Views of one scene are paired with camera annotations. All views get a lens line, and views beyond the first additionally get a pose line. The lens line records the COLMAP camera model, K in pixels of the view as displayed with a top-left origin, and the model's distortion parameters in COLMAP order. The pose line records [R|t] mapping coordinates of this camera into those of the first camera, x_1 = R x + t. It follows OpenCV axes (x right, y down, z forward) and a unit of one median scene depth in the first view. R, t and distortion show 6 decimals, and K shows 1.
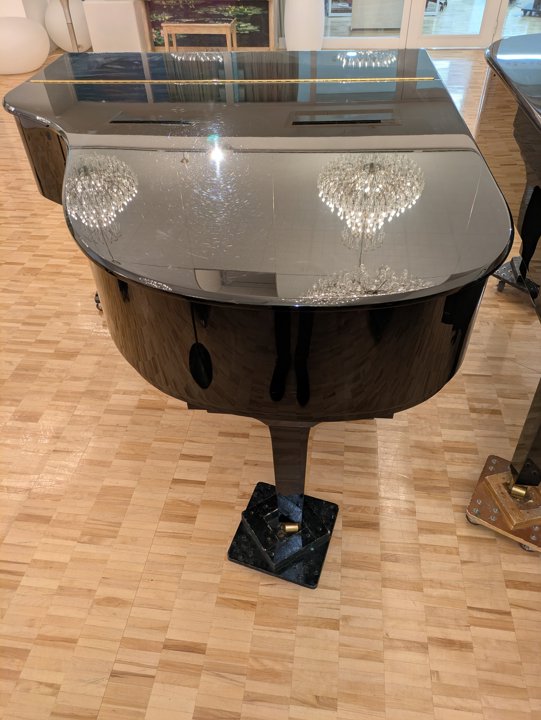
lens RADIAL K [[536.1, 0, 270.1], [0, 536.1, 361.0], [0, 0, 1]] dist [0.051658, -0.002396]
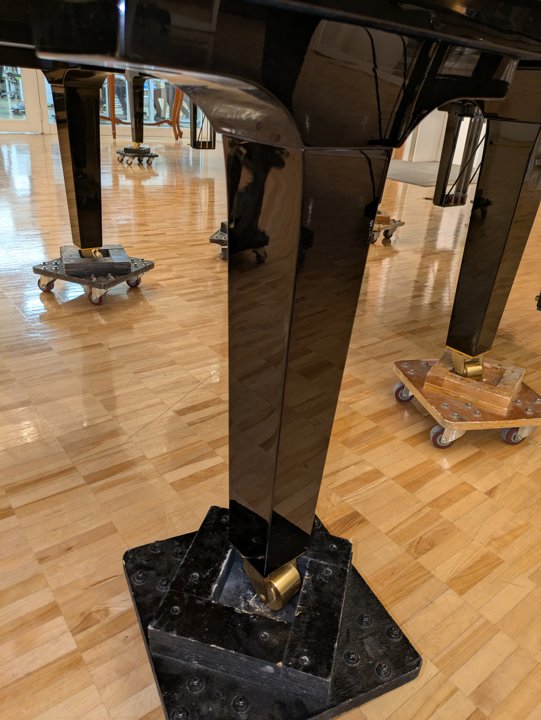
lens RADIAL K [[536.1, 0, 267.8], [0, 536.1, 359.8], [0, 0, 1]] dist [0.051658, -0.002396]
pose [[0.710911, -0.248166, 0.658042, -0.185928], [0.397964, 0.913412, -0.085465, 0.180265], [-0.579854, 0.322635, 0.748115, 0.623176]]
